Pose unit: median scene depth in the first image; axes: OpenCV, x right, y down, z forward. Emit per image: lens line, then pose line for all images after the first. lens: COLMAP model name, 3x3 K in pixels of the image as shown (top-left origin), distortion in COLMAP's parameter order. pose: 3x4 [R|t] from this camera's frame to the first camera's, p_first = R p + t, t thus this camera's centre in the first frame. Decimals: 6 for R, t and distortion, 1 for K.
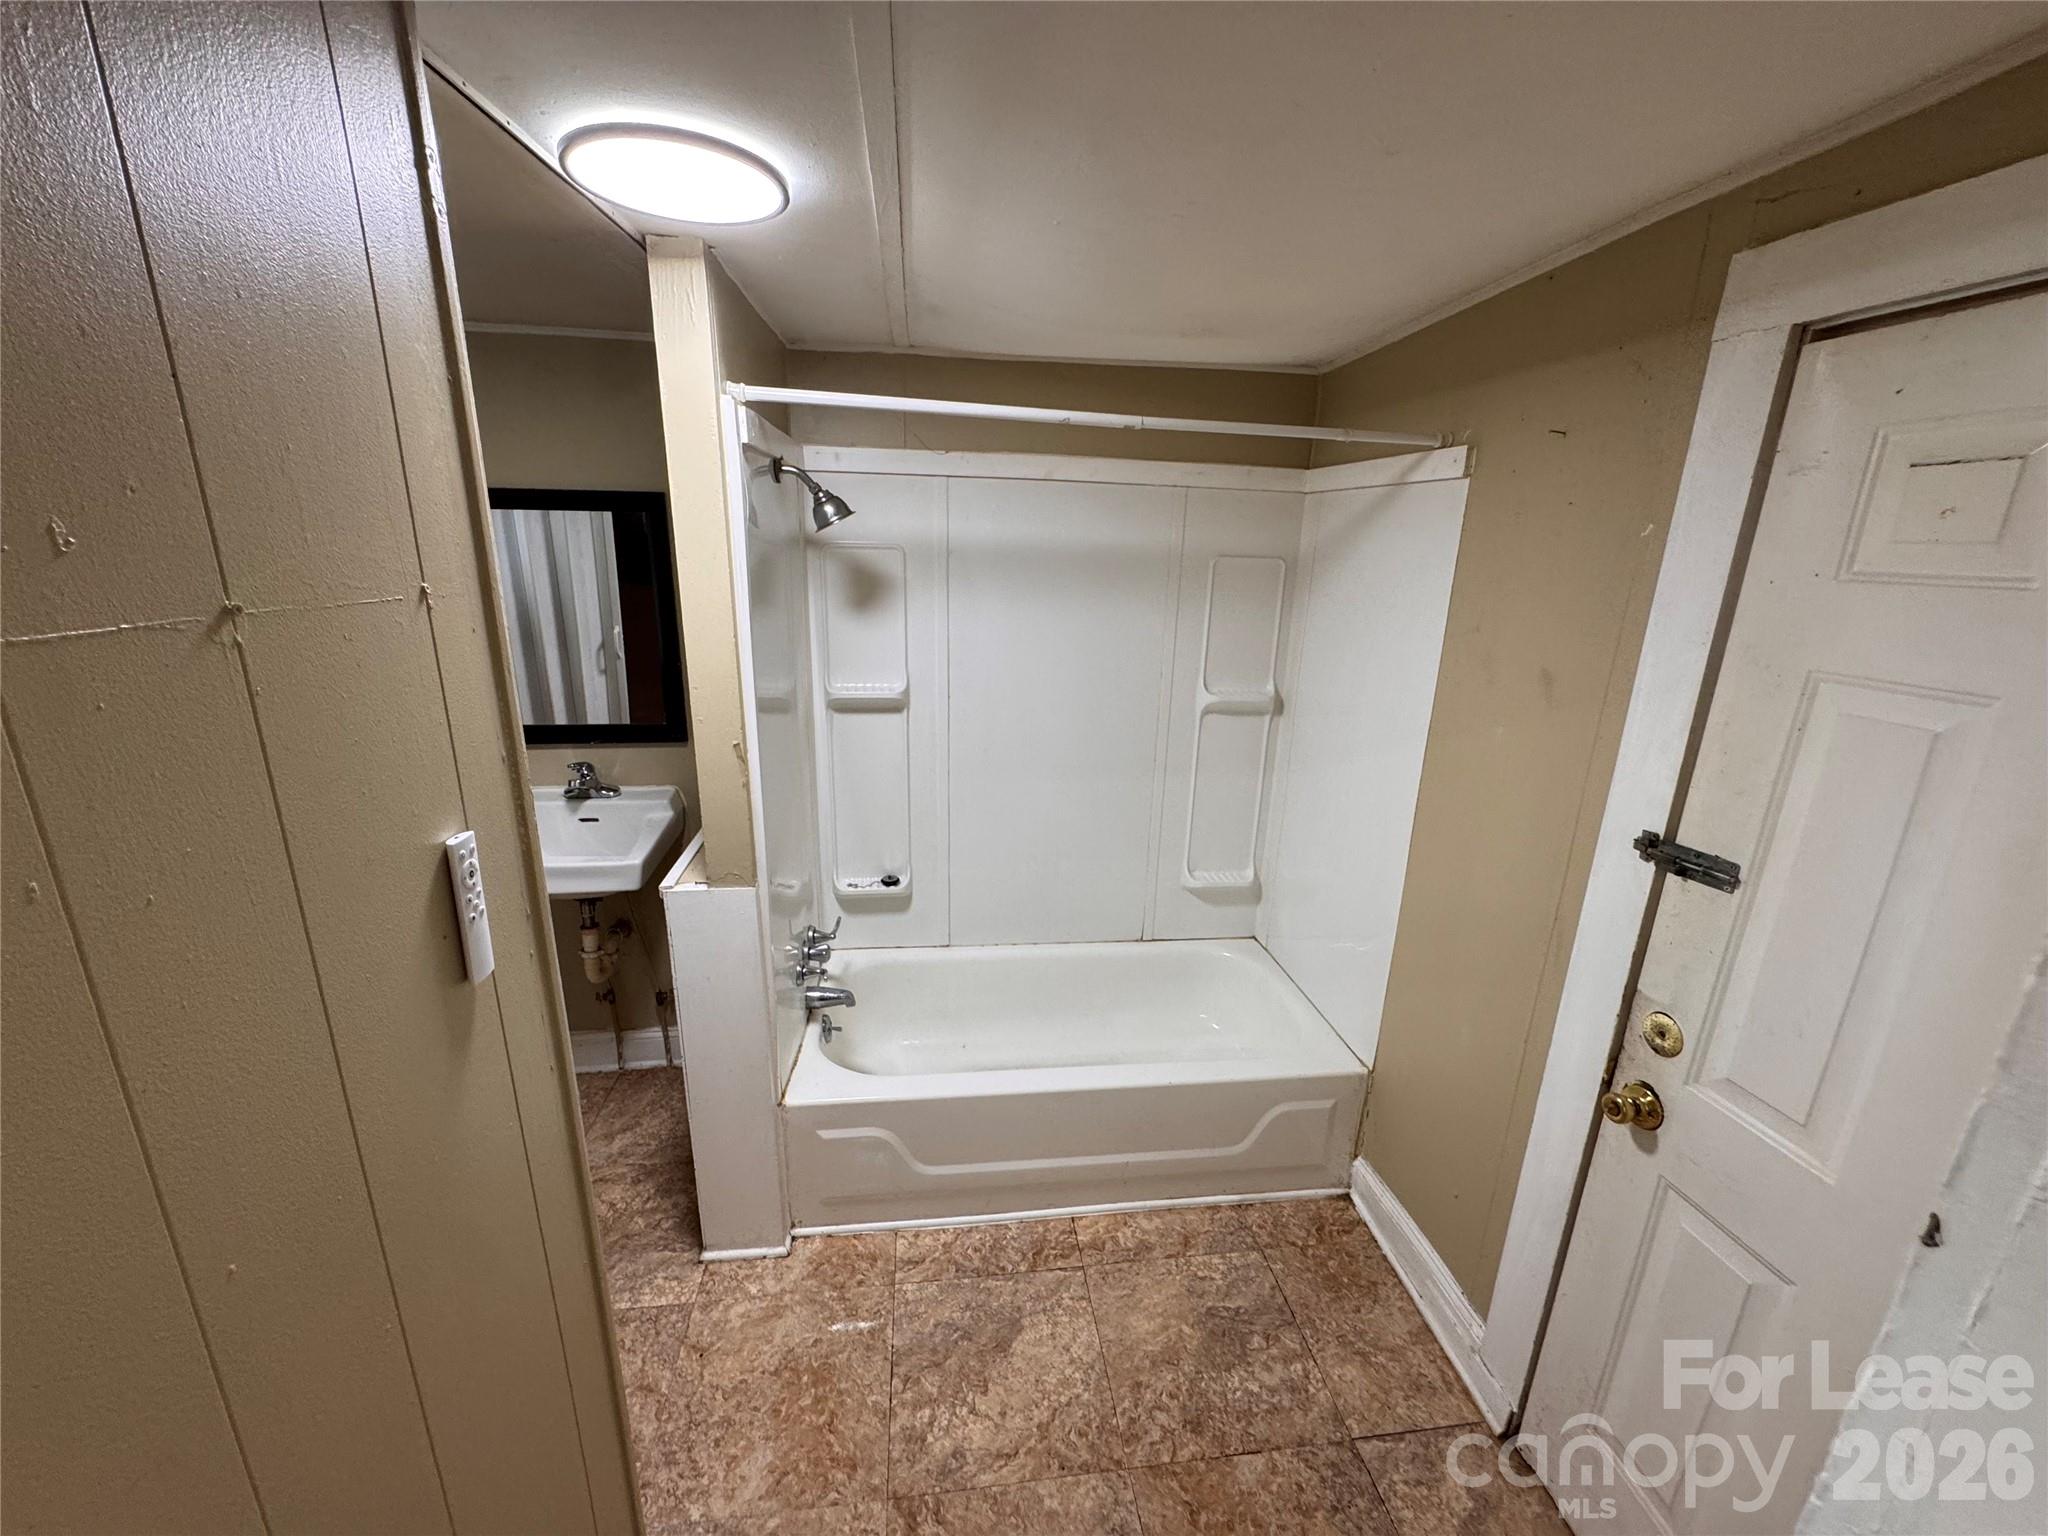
lens RADIAL K [[813.4, 0, 1024.2], [0, 813.4, 769.2], [0, 0, 1]] dist [-0.002610, -0.000234]
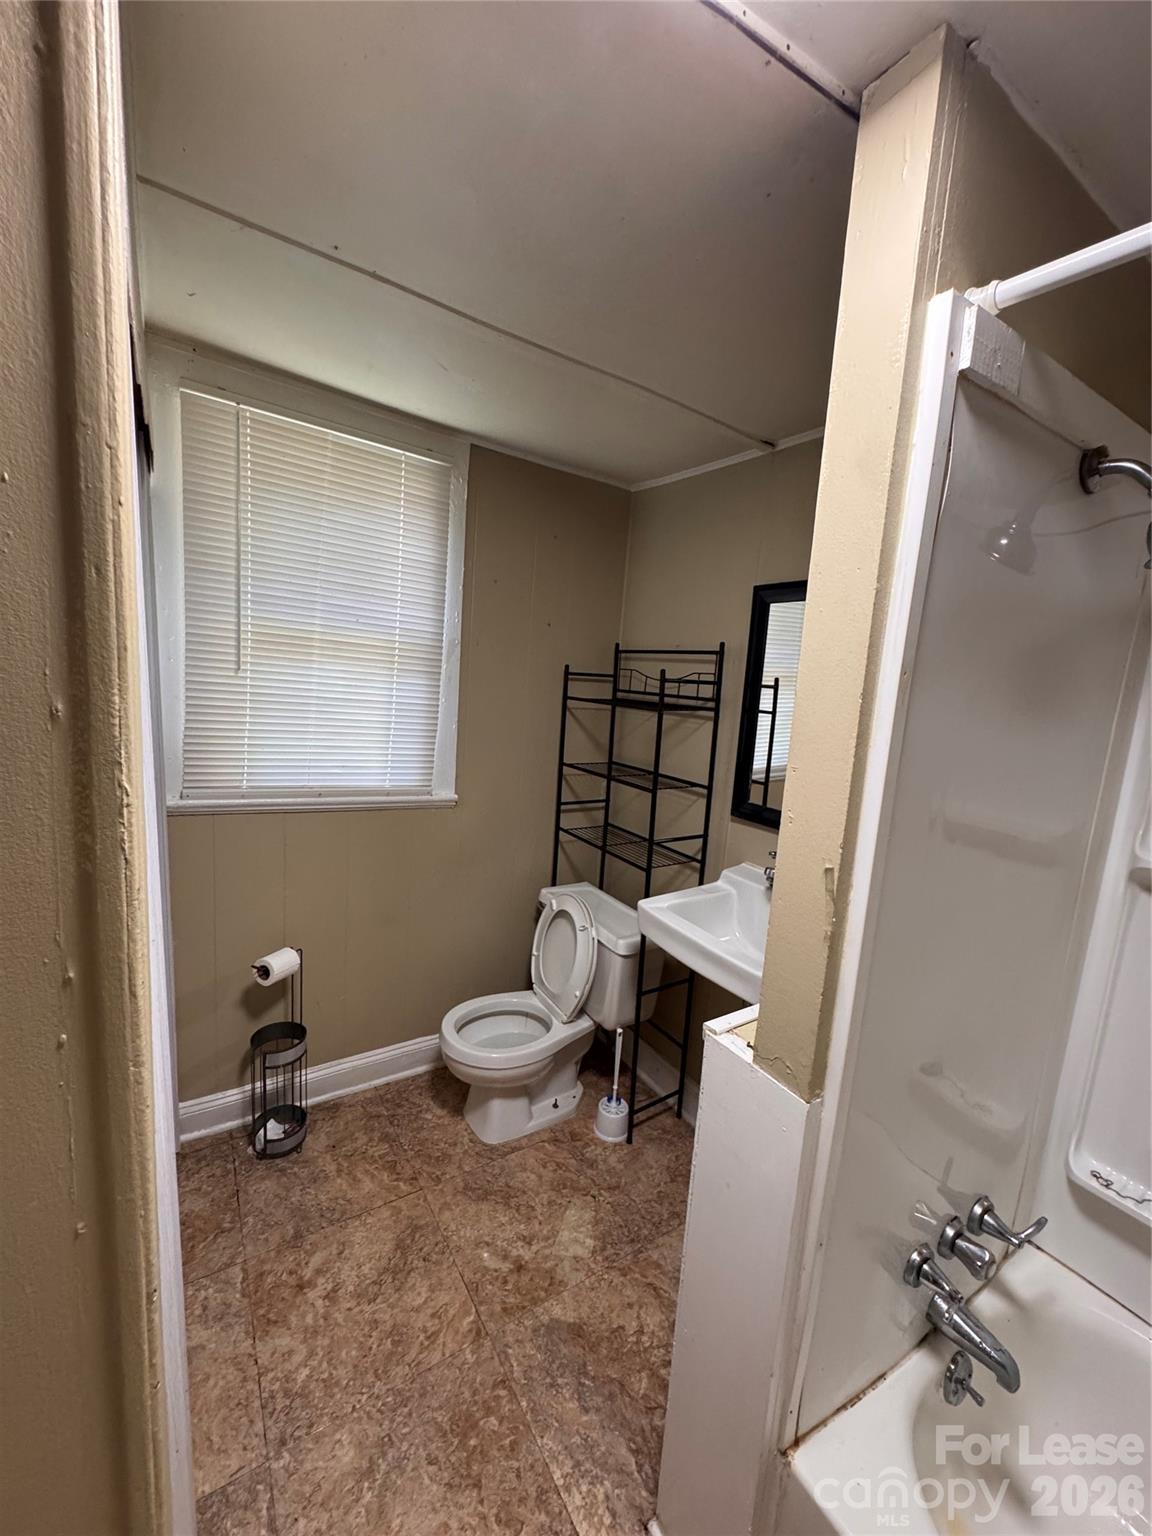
lens RADIAL K [[610.1, 0, 577.9], [0, 610.1, 766.5], [0, 0, 1]] dist [-0.002610, -0.000234]
pose [[0.431035, 0.143683, -0.890822, -0.029960], [-0.301440, 0.953452, 0.007929, -0.043880], [0.850496, 0.265112, 0.454283, 0.512263]]
